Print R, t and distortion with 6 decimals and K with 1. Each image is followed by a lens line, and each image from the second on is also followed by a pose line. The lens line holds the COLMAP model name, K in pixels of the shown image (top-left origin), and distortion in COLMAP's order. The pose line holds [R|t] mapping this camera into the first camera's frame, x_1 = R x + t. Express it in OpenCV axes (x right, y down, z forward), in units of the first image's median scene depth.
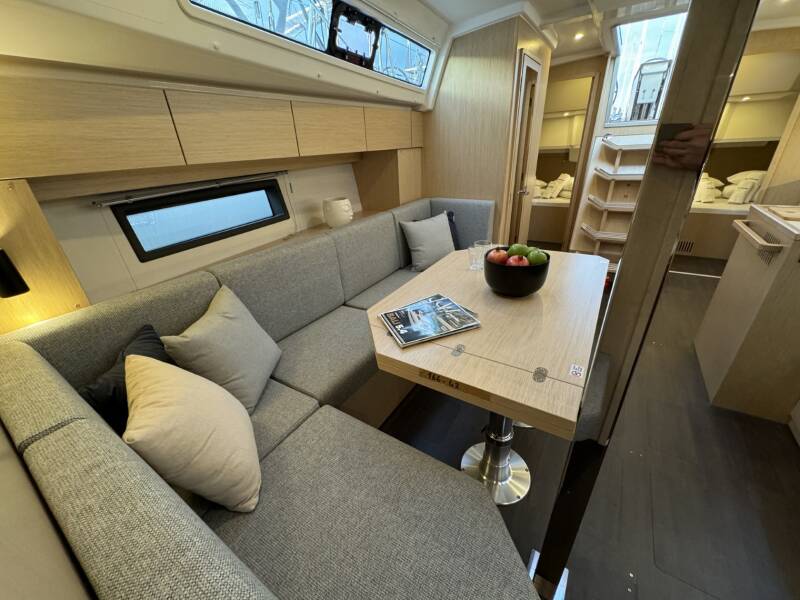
lens RADIAL K [[318.3, 0, 400.4], [0, 318.3, 299.3], [0, 0, 1]] dist [-0.002448, -0.000206]
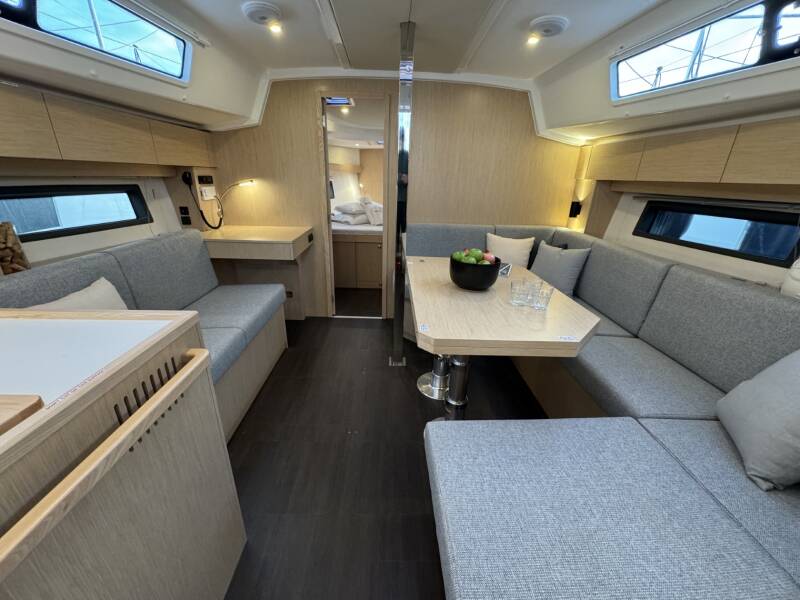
lens RADIAL K [[320.0, 0, 400.2], [0, 320.0, 299.3], [0, 0, 1]] dist [-0.002326, 0.000003]
pose [[-0.823420, 0.226203, -0.520396, 0.729101], [-0.241470, 0.690236, 0.682105, -0.455624], [0.513490, 0.687318, -0.513733, 0.900463]]
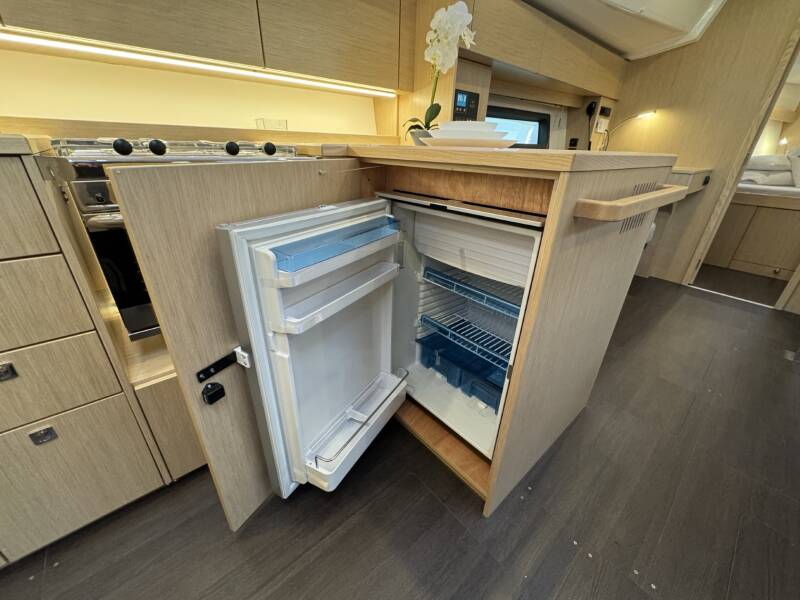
lens RADIAL K [[320.0, 0, 400.2], [0, 320.0, 299.3], [0, 0, 1]] dist [-0.002326, 0.000003]
pose [[-0.959969, -0.101774, 0.260962, 0.945419], [0.139734, 0.633447, 0.761064, -0.362146], [-0.242762, 0.767064, -0.593868, 1.049208]]
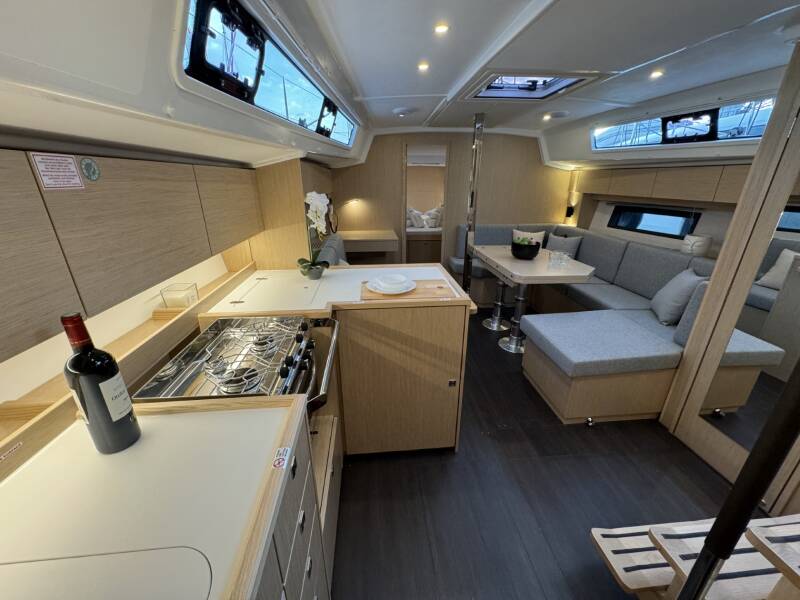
lens RADIAL K [[318.3, 0, 400.4], [0, 318.3, 299.3], [0, 0, 1]] dist [-0.002448, -0.000206]
pose [[-0.784082, 0.262792, -0.562277, 1.388161], [-0.240818, 0.706151, 0.665851, -0.649317], [0.572033, 0.657489, -0.490395, 1.053688]]
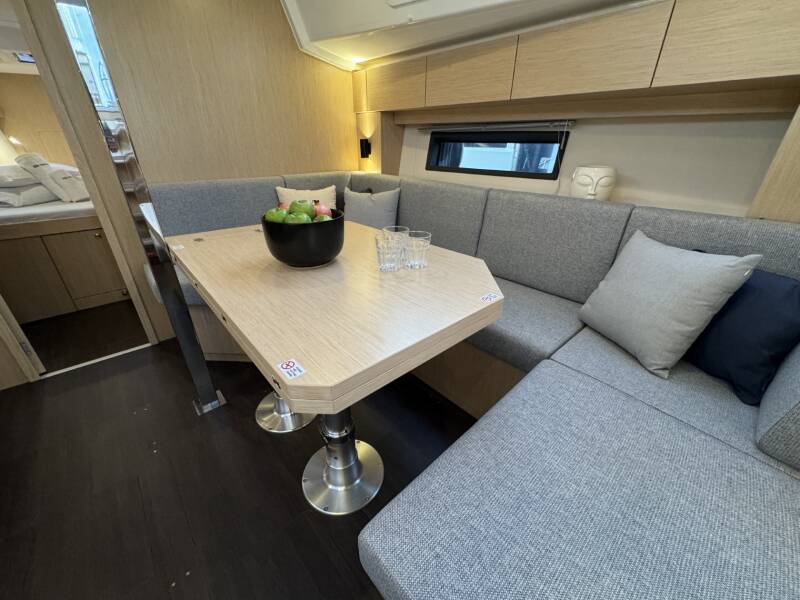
lens RADIAL K [[320.0, 0, 400.2], [0, 320.0, 299.3], [0, 0, 1]] dist [-0.002326, 0.000003]
pose [[-0.255875, 0.472563, -0.843334, 0.597707], [-0.420062, 0.731361, 0.537269, -0.284830], [0.870675, 0.491727, 0.011369, 0.729050]]
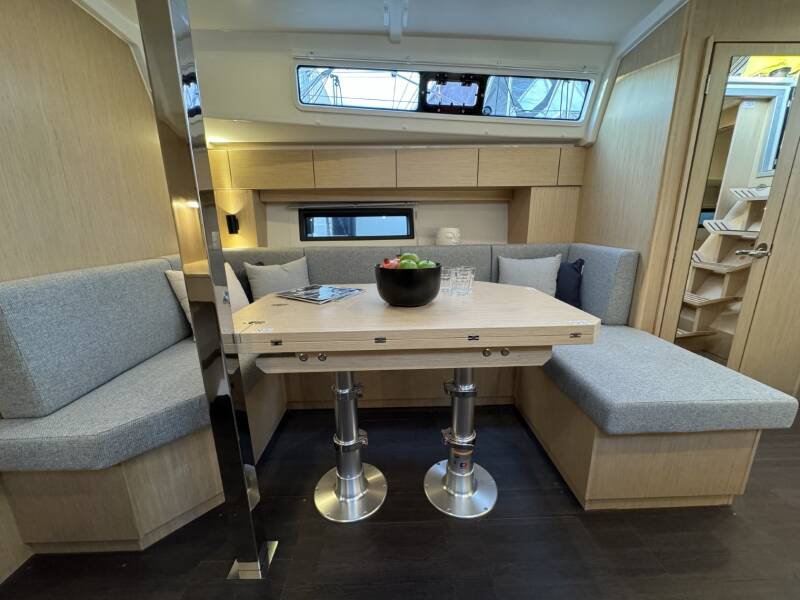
lens RADIAL K [[326.2, 0, 400.5], [0, 326.2, 301.5], [0, 0, 1]] dist [0.001728, 0.000116]
pose [[0.565597, 0.240221, -0.788919, 0.651170], [-0.376419, 0.926369, 0.012209, -0.020072], [0.733763, 0.290059, 0.614375, 0.226638]]
